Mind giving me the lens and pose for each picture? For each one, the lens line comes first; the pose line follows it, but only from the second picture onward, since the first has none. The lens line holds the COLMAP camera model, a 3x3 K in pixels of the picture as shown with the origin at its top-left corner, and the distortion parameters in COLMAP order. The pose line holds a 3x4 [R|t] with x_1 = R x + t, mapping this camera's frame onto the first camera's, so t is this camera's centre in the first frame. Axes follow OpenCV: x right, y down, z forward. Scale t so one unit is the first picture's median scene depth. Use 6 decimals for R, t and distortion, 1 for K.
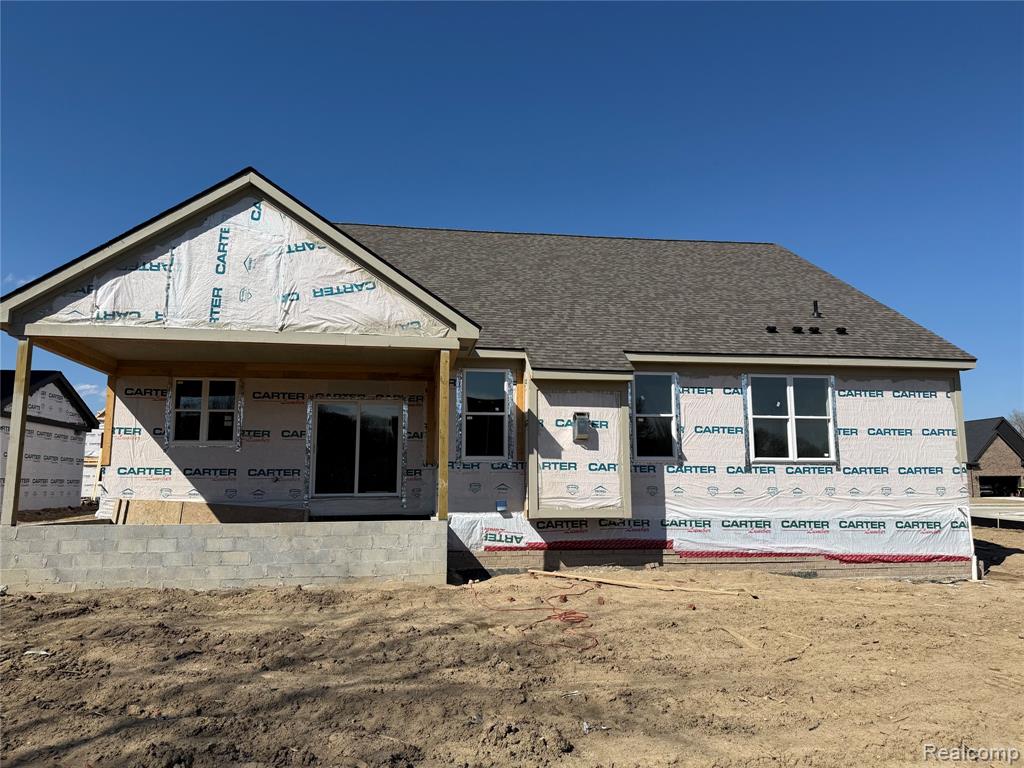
lens RADIAL K [[706.3, 0, 512.0], [0, 706.3, 384.0], [0, 0, 1]] dist [0.113384, -0.170356]
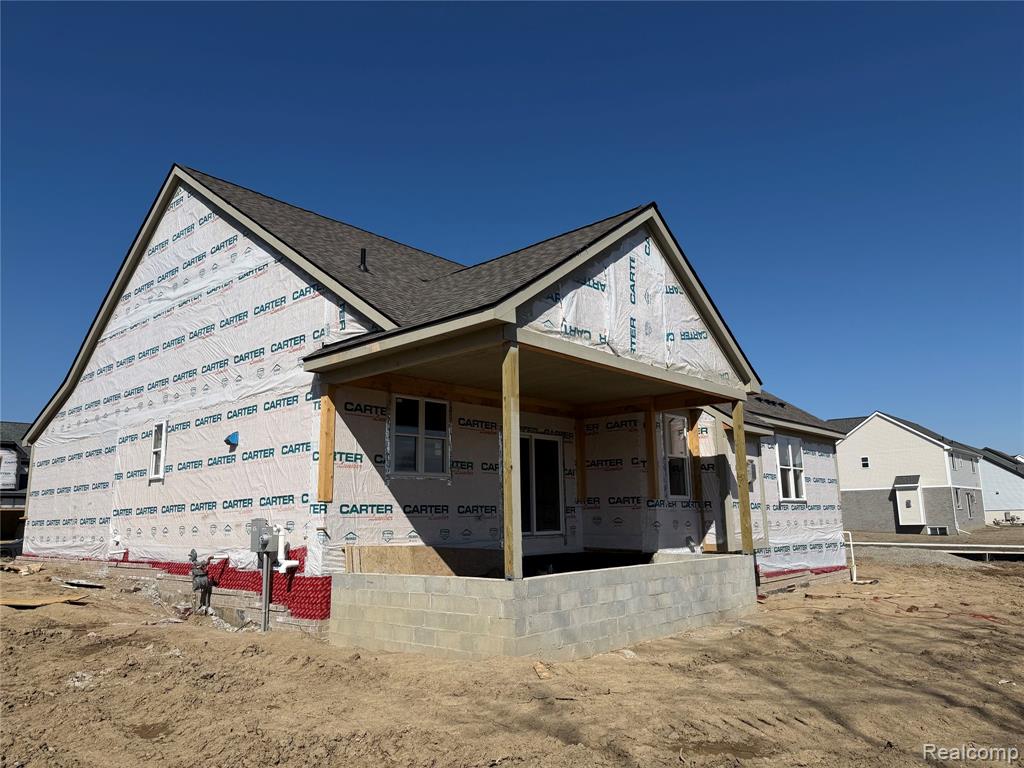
lens RADIAL K [[706.3, 0, 512.0], [0, 706.3, 384.0], [0, 0, 1]] dist [0.113384, -0.170356]
pose [[0.765095, 0.107334, 0.634909, -1.108841], [-0.076429, 0.994177, -0.075970, 0.039139], [-0.639366, 0.009599, 0.768843, 0.361676]]
